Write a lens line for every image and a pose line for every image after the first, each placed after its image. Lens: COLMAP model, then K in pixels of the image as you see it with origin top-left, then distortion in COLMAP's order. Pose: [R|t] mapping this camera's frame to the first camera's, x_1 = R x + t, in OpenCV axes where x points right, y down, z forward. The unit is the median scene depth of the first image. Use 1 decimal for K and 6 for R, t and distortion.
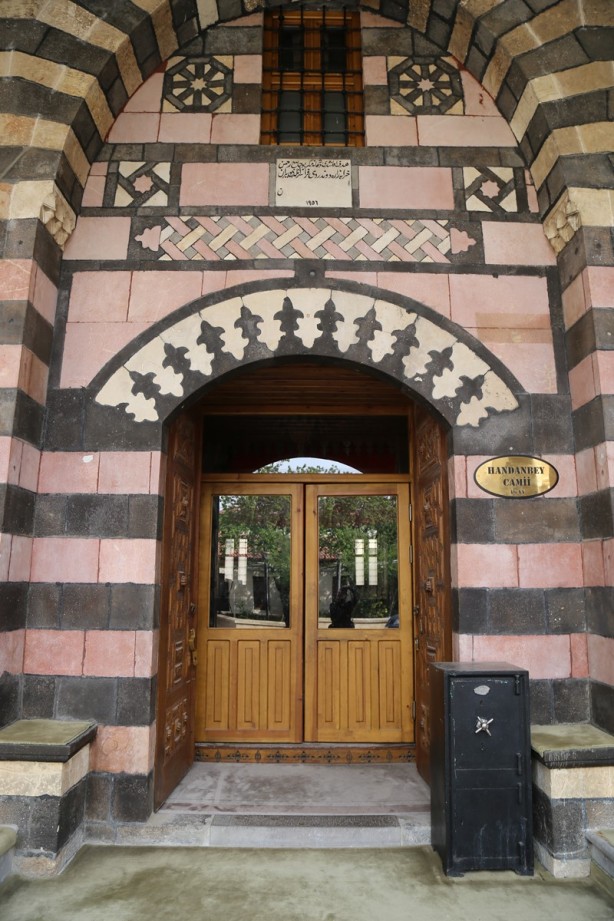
lens RADIAL K [[620.7, 0, 307.0], [0, 620.7, 460.5], [0, 0, 1]] dist [-0.132226, 0.074134]
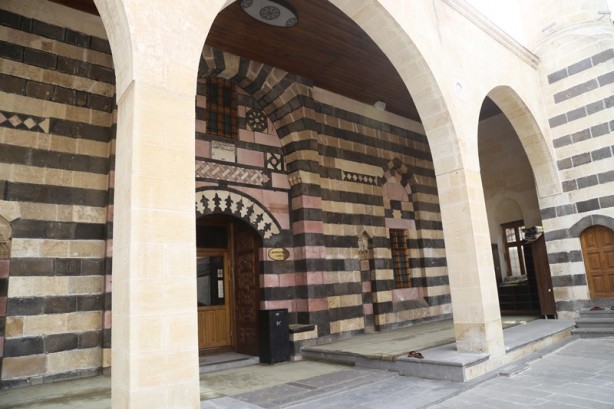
lens RADIAL K [[413.8, 0, 312.9], [0, 413.8, 206.2], [0, 0, 1]] dist [-0.132226, 0.074134]
pose [[0.776554, 0.073534, 0.625745, -0.906499], [-0.061433, 0.997271, -0.040954, -0.147492], [-0.627049, -0.006639, 0.778951, -0.845095]]
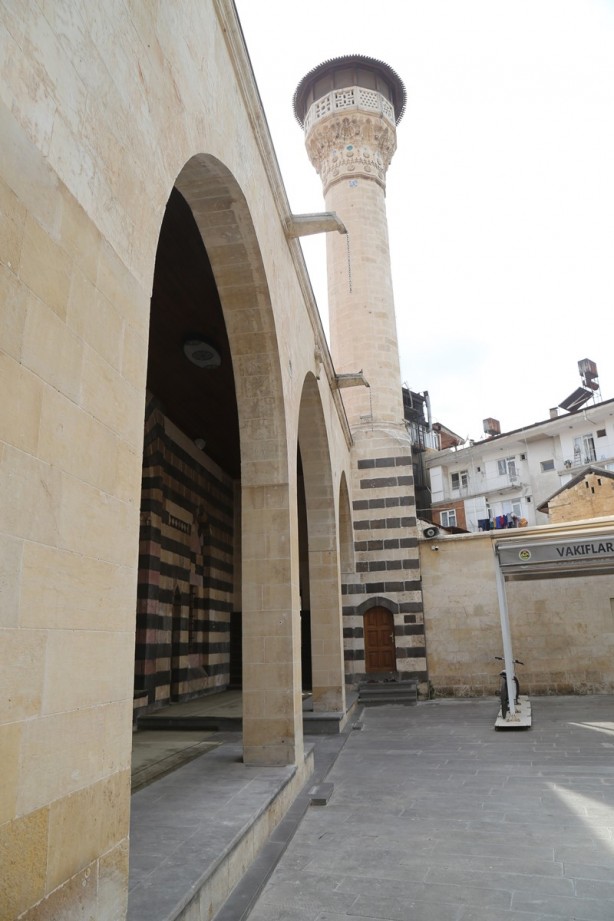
lens RADIAL K [[631.4, 0, 307.0], [0, 631.4, 460.5], [0, 0, 1]] dist [-0.121881, 0.072111]
pose [[0.156942, 0.270718, 0.949779, -2.346958], [-0.176454, 0.953909, -0.242738, -0.067131], [-0.971717, -0.129497, 0.197477, -0.341602]]
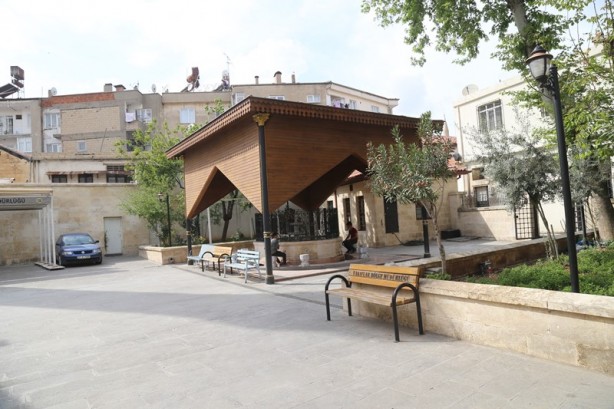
lens RADIAL K [[413.8, 0, 312.9], [0, 413.8, 206.2], [0, 0, 1]] dist [-0.132226, 0.074134]
pose [[-0.779349, 0.065006, 0.623209, -4.353436], [-0.069974, 0.979353, -0.189660, -0.086674], [-0.622671, -0.191419, -0.758709, -0.422988]]
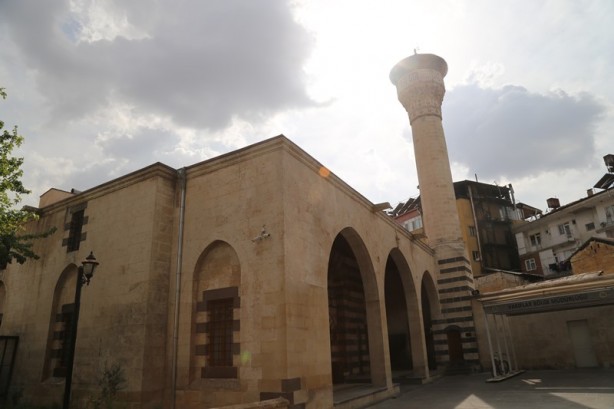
lens RADIAL K [[413.8, 0, 312.9], [0, 413.8, 206.2], [0, 0, 1]] dist [-0.132226, 0.074134]
pose [[0.496355, 0.273615, 0.823873, -4.146105], [-0.136958, 0.961827, -0.236918, -0.276456], [-0.857248, 0.004759, 0.514882, -1.301510]]
